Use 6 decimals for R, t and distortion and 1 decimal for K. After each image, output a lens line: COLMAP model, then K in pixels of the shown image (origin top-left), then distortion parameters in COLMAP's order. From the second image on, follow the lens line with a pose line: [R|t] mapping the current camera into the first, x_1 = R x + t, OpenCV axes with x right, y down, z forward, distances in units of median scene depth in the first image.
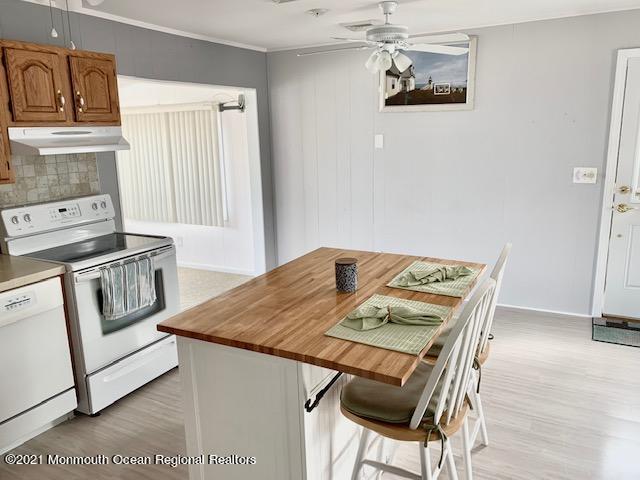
lens RADIAL K [[486.9, 0, 320.0], [0, 486.9, 240.0], [0, 0, 1]] dist [-0.005610, -0.001435]
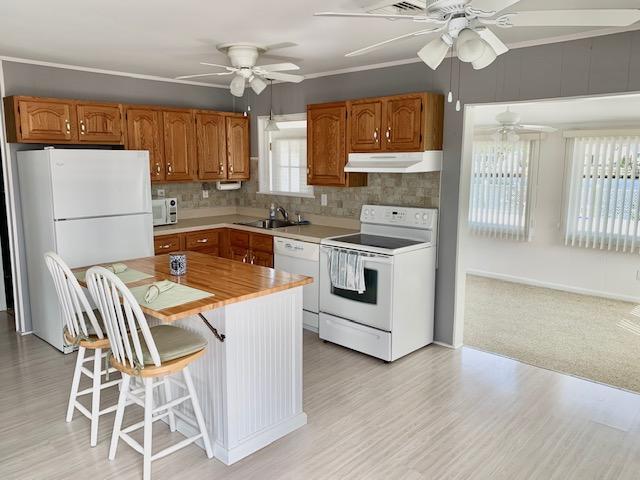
lens RADIAL K [[486.9, 0, 320.0], [0, 486.9, 240.0], [0, 0, 1]] dist [-0.005610, -0.001435]
pose [[-0.251964, 0.180766, -0.950704, 0.810456], [-0.200913, 0.951223, 0.234113, -0.256733], [0.946651, 0.249996, -0.203356, 1.051381]]
